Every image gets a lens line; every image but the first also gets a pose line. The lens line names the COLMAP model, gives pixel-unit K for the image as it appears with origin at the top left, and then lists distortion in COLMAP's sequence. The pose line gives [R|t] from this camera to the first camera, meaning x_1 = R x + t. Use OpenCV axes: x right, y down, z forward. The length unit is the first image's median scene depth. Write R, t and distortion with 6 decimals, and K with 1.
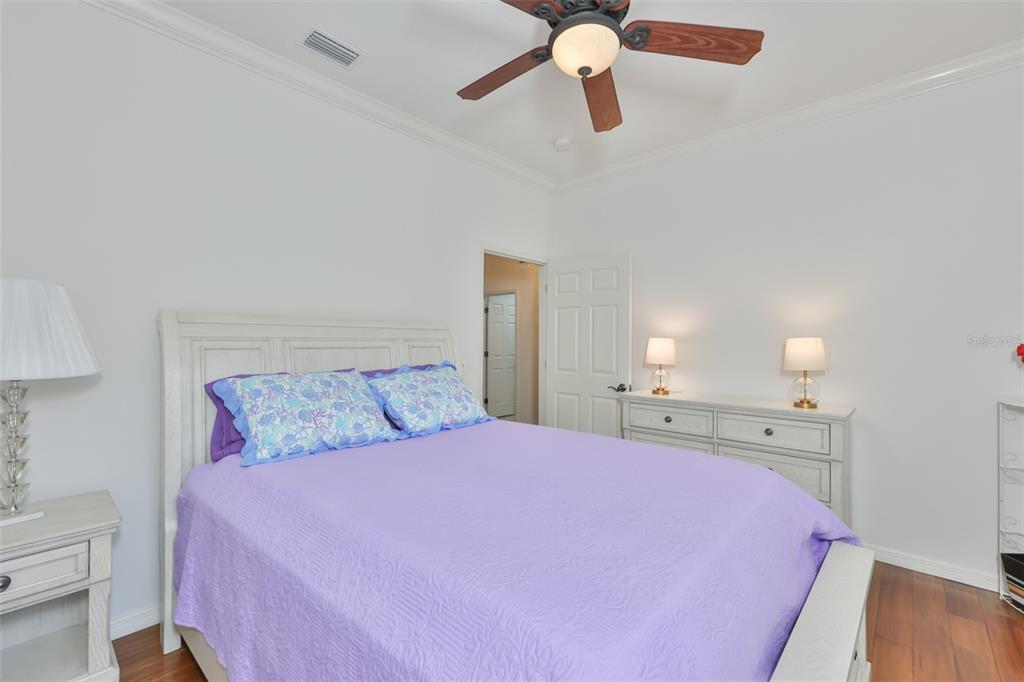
lens RADIAL K [[440.8, 0, 508.3], [0, 440.8, 343.7], [0, 0, 1]] dist [-0.000947, -0.000144]
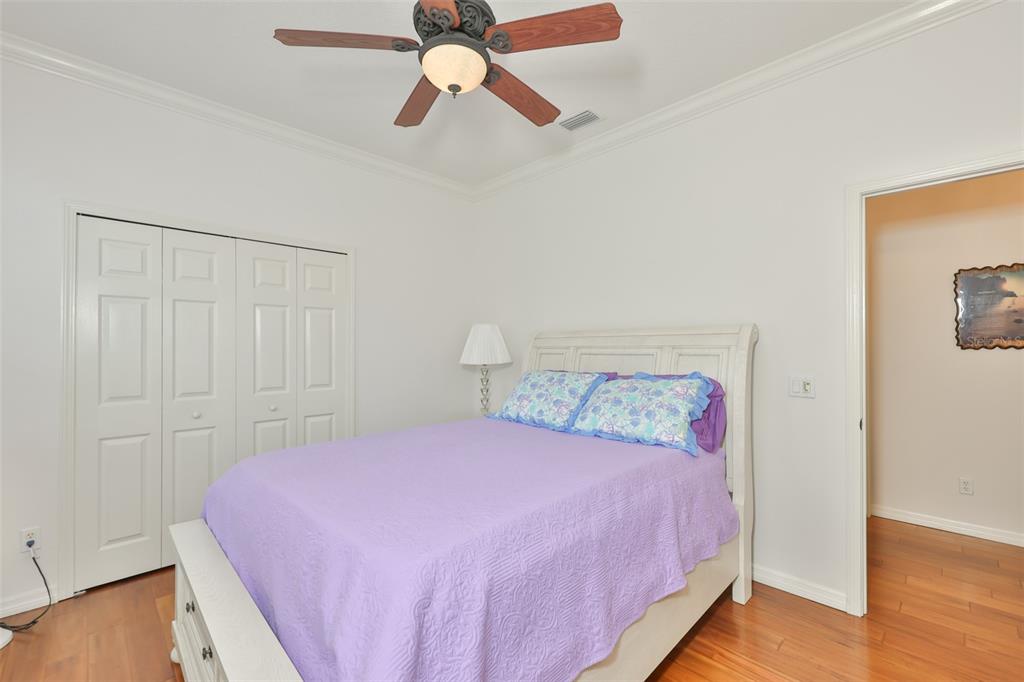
lens RADIAL K [[440.8, 0, 508.3], [0, 440.8, 343.7], [0, 0, 1]] dist [-0.000947, -0.000144]
pose [[-0.068897, -0.013311, -0.997535, 0.861183], [-0.002301, 0.999910, -0.013183, -0.003089], [0.997621, 0.001387, -0.068922, 0.847688]]
